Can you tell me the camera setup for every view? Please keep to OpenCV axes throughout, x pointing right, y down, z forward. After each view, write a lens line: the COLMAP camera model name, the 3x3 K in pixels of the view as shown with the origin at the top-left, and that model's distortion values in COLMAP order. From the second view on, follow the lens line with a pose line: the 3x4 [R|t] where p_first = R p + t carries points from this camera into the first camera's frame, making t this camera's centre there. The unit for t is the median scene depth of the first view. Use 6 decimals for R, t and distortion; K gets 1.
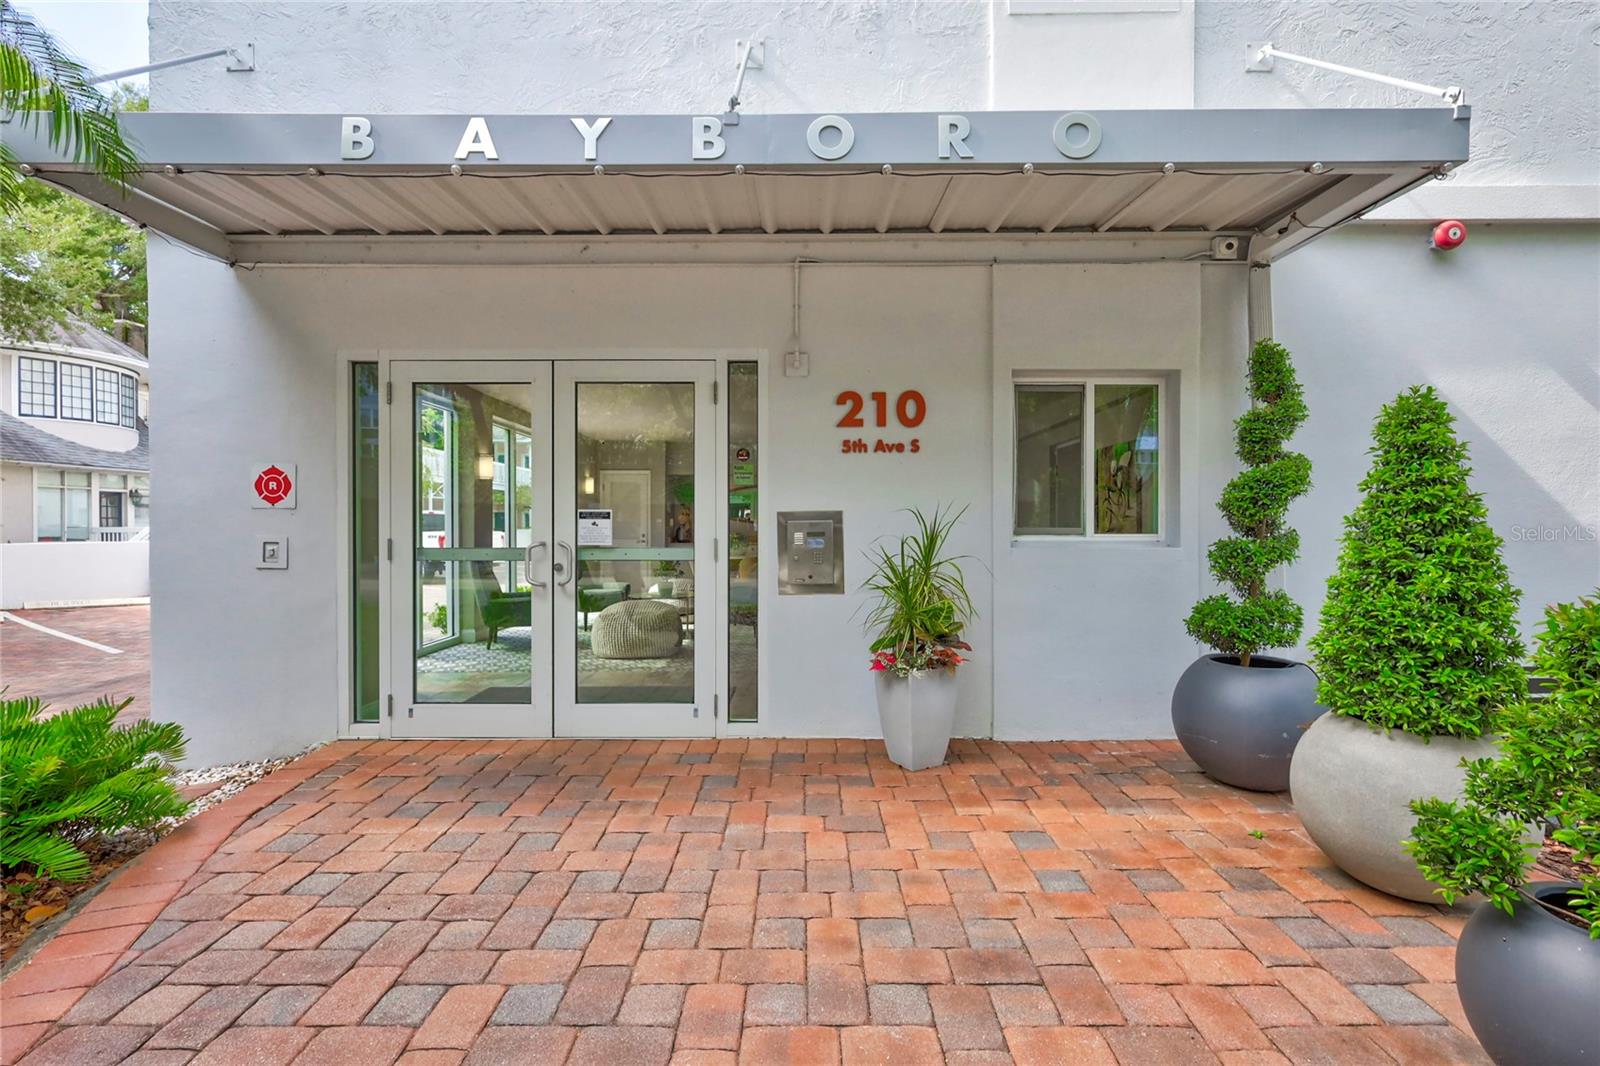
lens RADIAL K [[739.5, 0, 822.0], [0, 739.5, 527.9], [0, 0, 1]] dist [-0.001845, 0.000013]
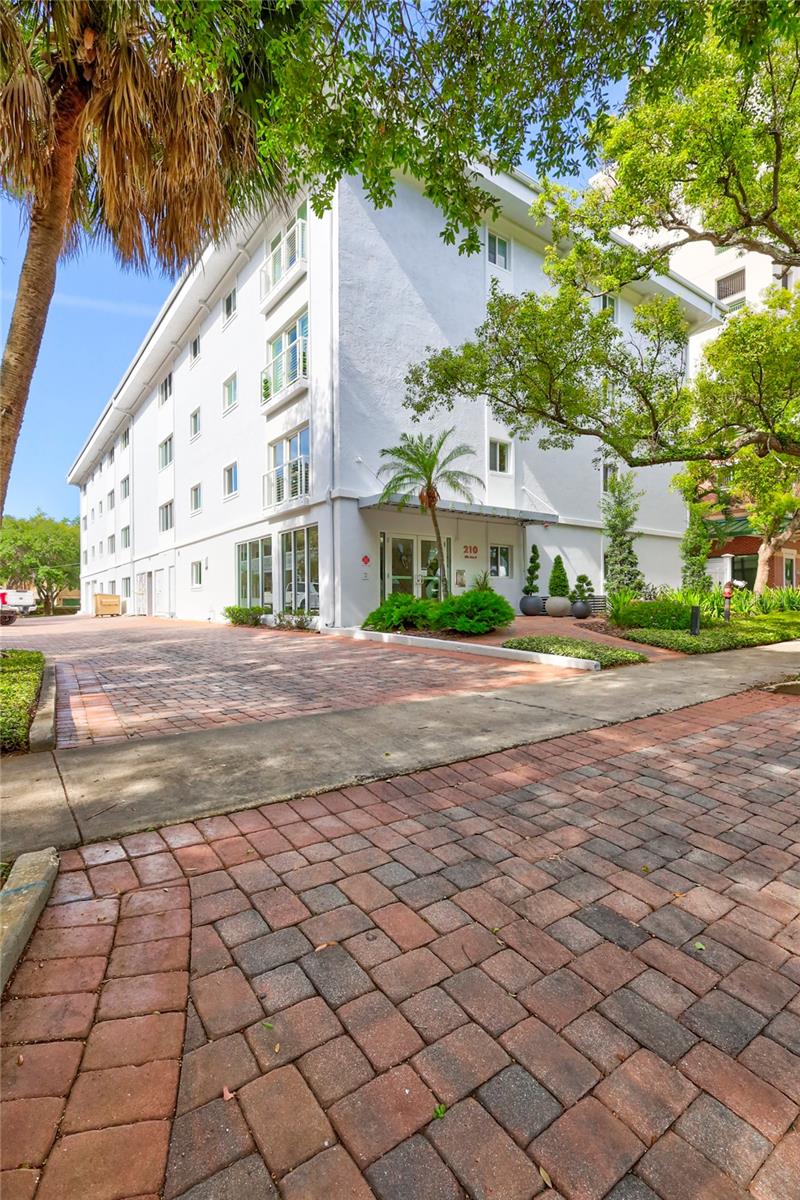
lens RADIAL K [[554.6, 0, 400.0], [0, 554.6, 600.0], [0, 0, 1]] dist [-0.001845, 0.000013]
pose [[0.835593, 0.002432, 0.549344, -2.395934], [-0.006511, 0.999964, 0.005477, 0.163425], [-0.549311, -0.008153, 0.835578, -1.887694]]
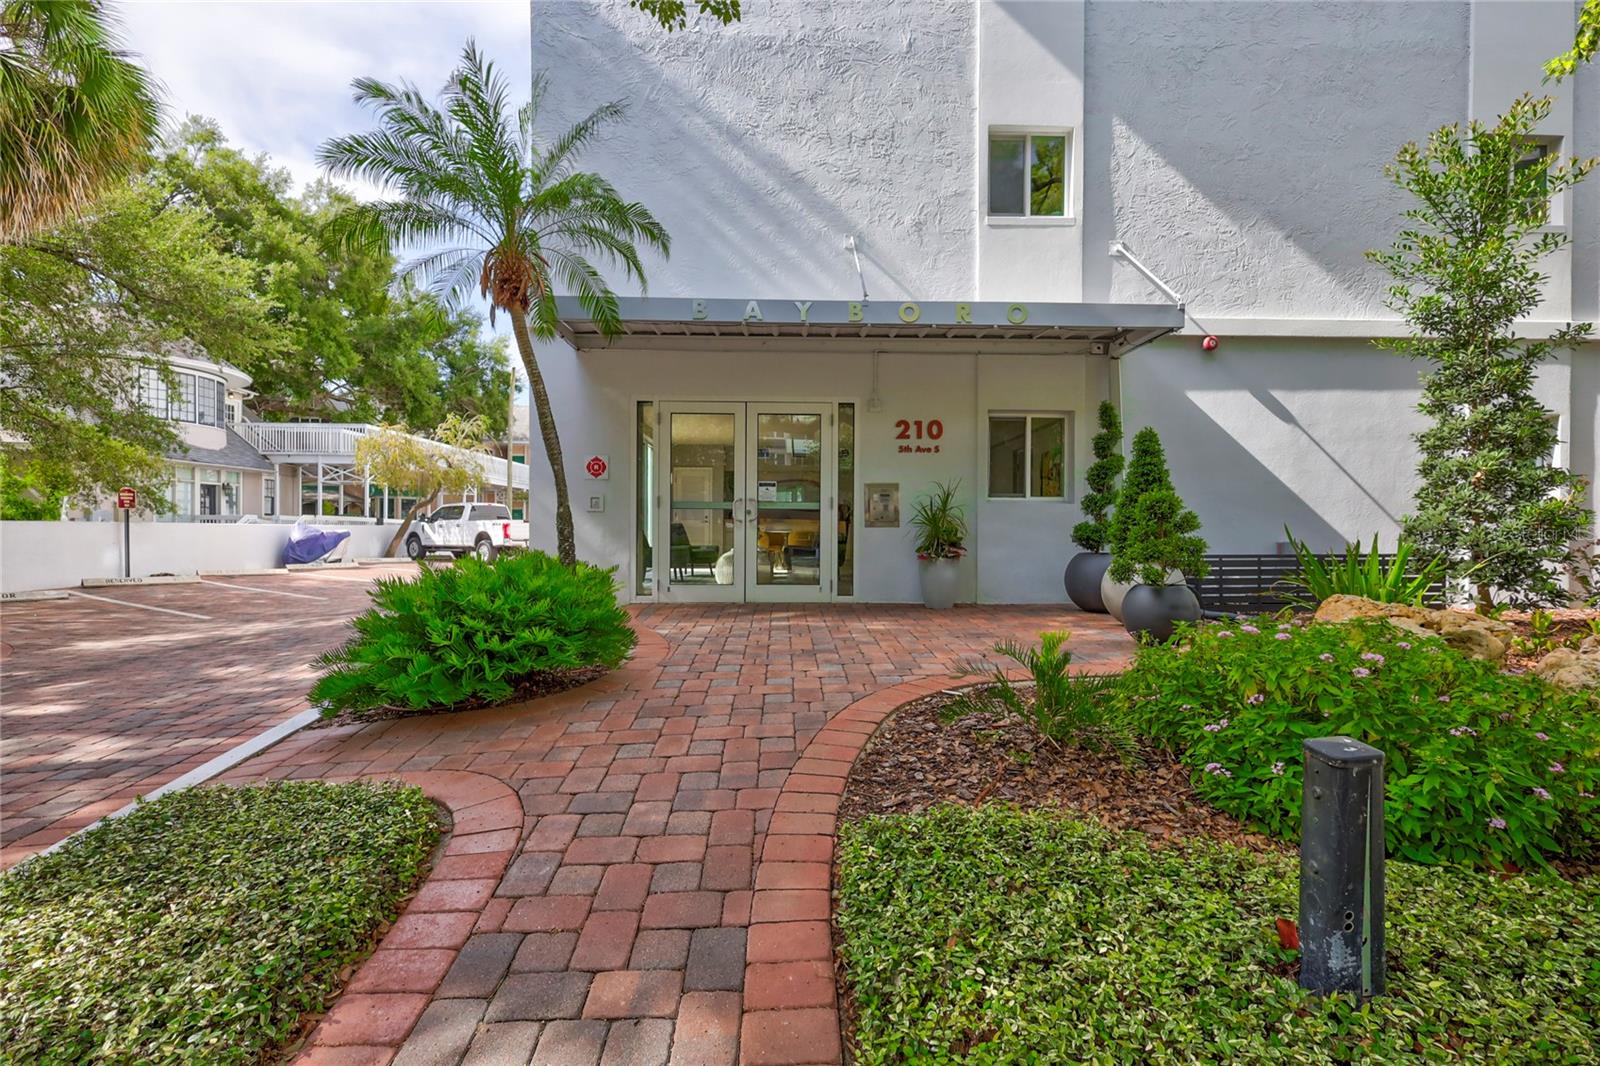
lens RADIAL K [[739.5, 0, 822.0], [0, 739.5, 527.9], [0, 0, 1]] dist [-0.001845, 0.000013]
pose [[0.999340, 0.005231, 0.035952, -0.237057], [-0.004990, 0.999965, -0.006764, 0.105997], [-0.035986, 0.006580, 0.999331, -0.888294]]
